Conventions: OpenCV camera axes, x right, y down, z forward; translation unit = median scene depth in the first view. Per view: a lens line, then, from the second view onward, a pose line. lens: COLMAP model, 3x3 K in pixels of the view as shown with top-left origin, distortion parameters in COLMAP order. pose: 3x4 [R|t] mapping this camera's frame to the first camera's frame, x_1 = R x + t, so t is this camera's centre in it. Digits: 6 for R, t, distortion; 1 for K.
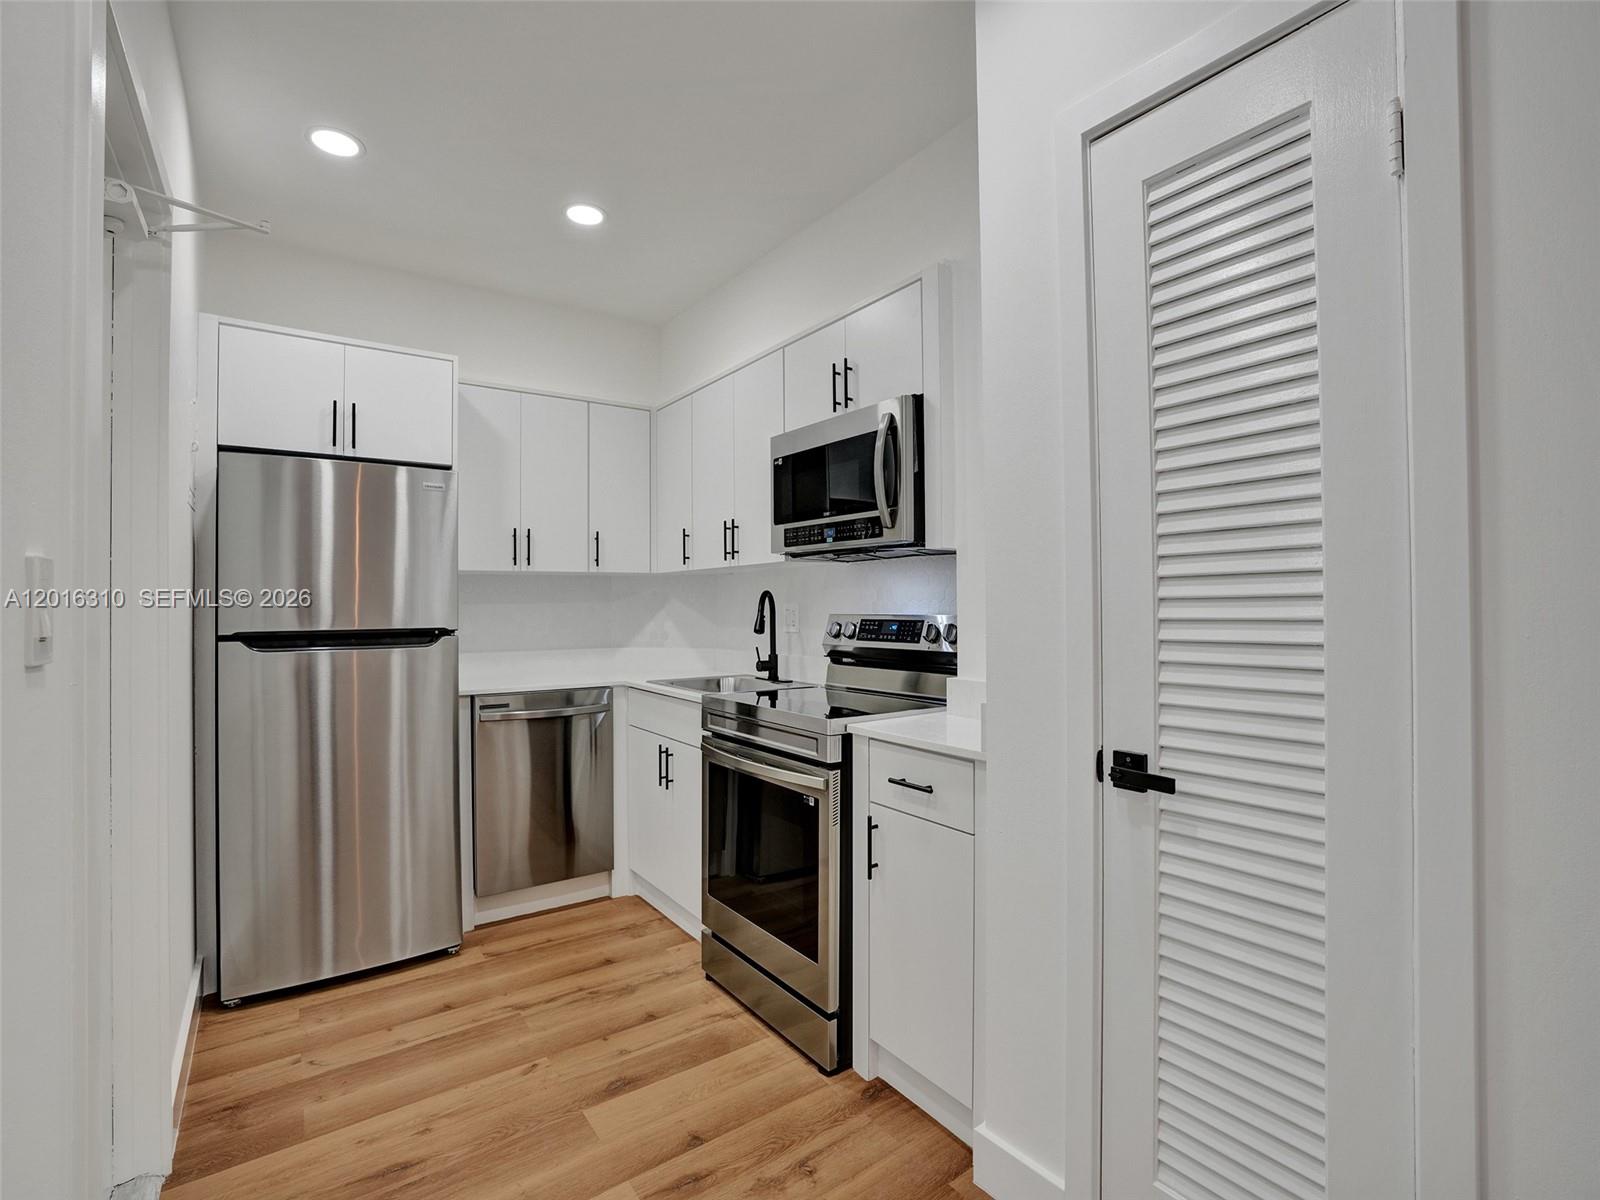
lens RADIAL K [[746.1, 0, 800.6], [0, 746.1, 593.9], [0, 0, 1]] dist [-0.065354, 0.025042]
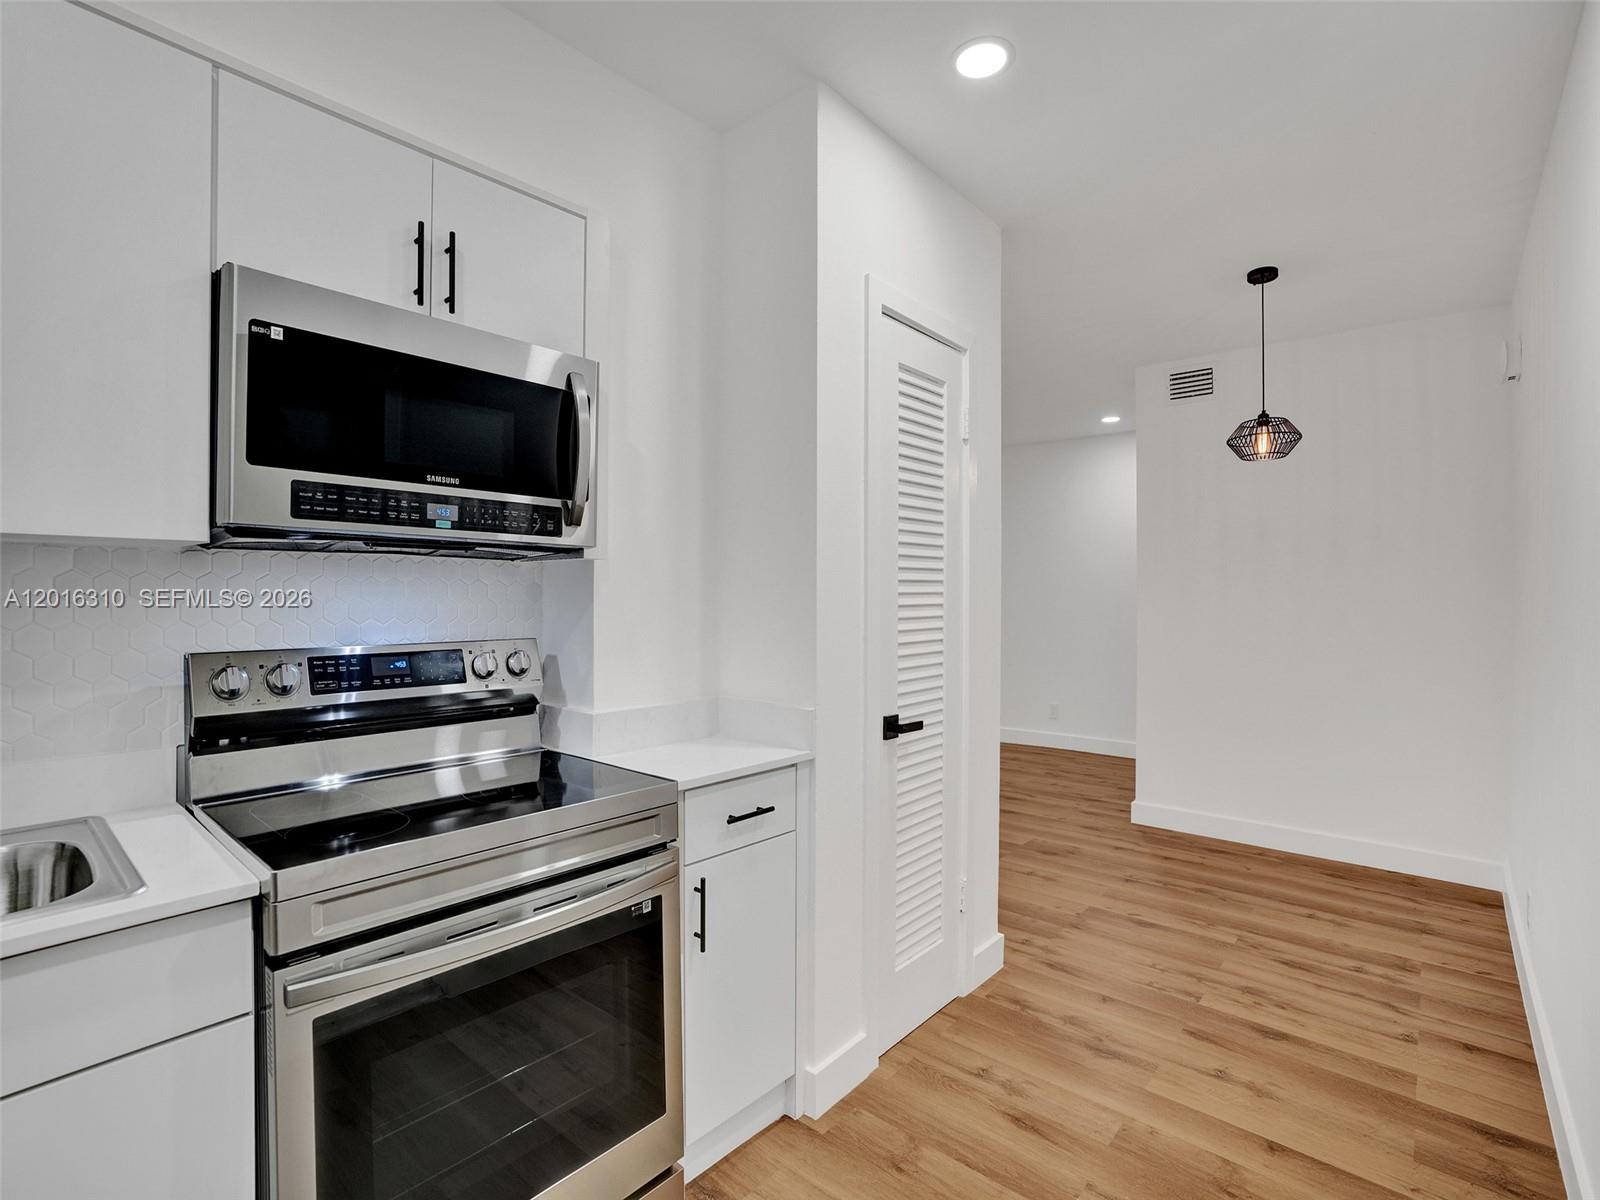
lens RADIAL K [[756.6, 0, 806.4], [0, 756.6, 592.6], [0, 0, 1]] dist [-0.062012, 0.023106]
pose [[-0.227917, 0.009905, 0.973630, -0.581837], [-0.015140, 0.999791, -0.013715, -0.013295], [-0.973563, -0.017866, -0.227720, 0.816537]]
